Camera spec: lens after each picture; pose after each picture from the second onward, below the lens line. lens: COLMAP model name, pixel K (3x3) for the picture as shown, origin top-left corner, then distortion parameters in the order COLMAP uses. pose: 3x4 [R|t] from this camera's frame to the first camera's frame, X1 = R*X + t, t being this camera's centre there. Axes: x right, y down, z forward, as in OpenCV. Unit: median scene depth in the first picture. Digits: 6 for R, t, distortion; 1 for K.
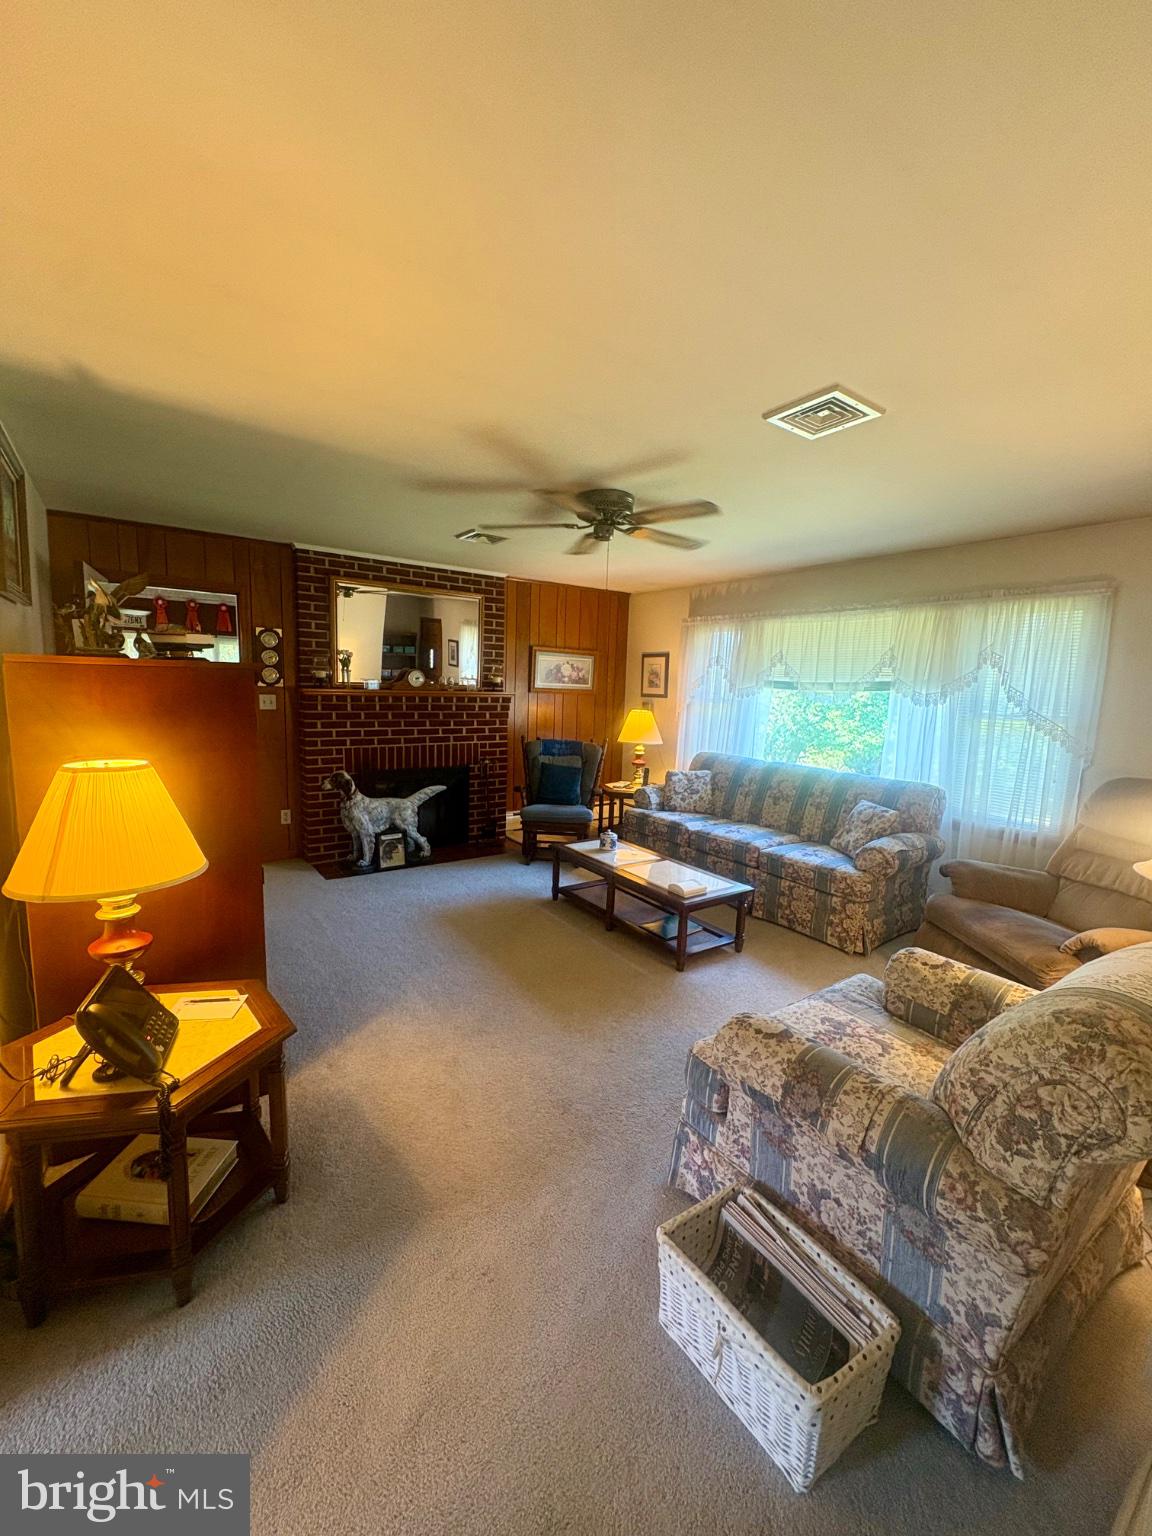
lens RADIAL K [[616.2, 0, 577.6], [0, 616.2, 767.1], [0, 0, 1]] dist [-0.000032, 0.000028]
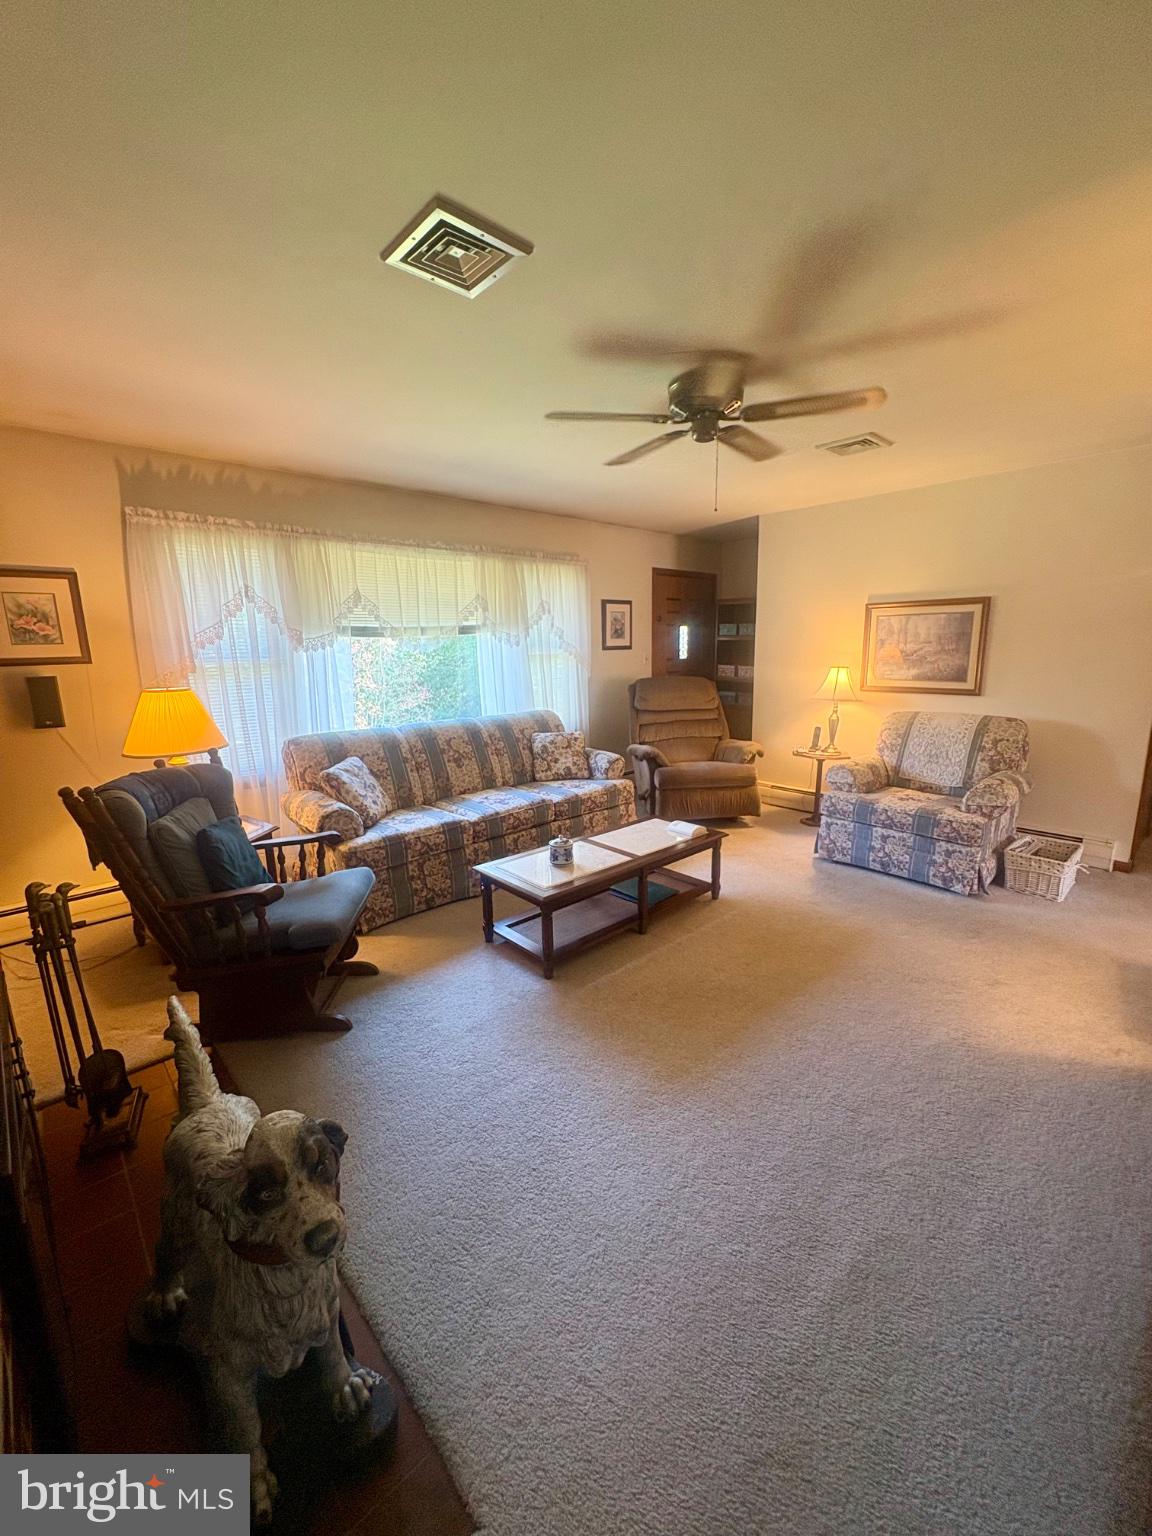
lens RADIAL K [[616.2, 0, 577.5], [0, 616.2, 766.6], [0, 0, 1]] dist [-0.000032, 0.000028]
pose [[-0.136809, -0.212183, 0.967606, -0.581774], [0.156254, 0.959940, 0.232594, -0.124916], [-0.978196, 0.183013, -0.098174, 0.974250]]
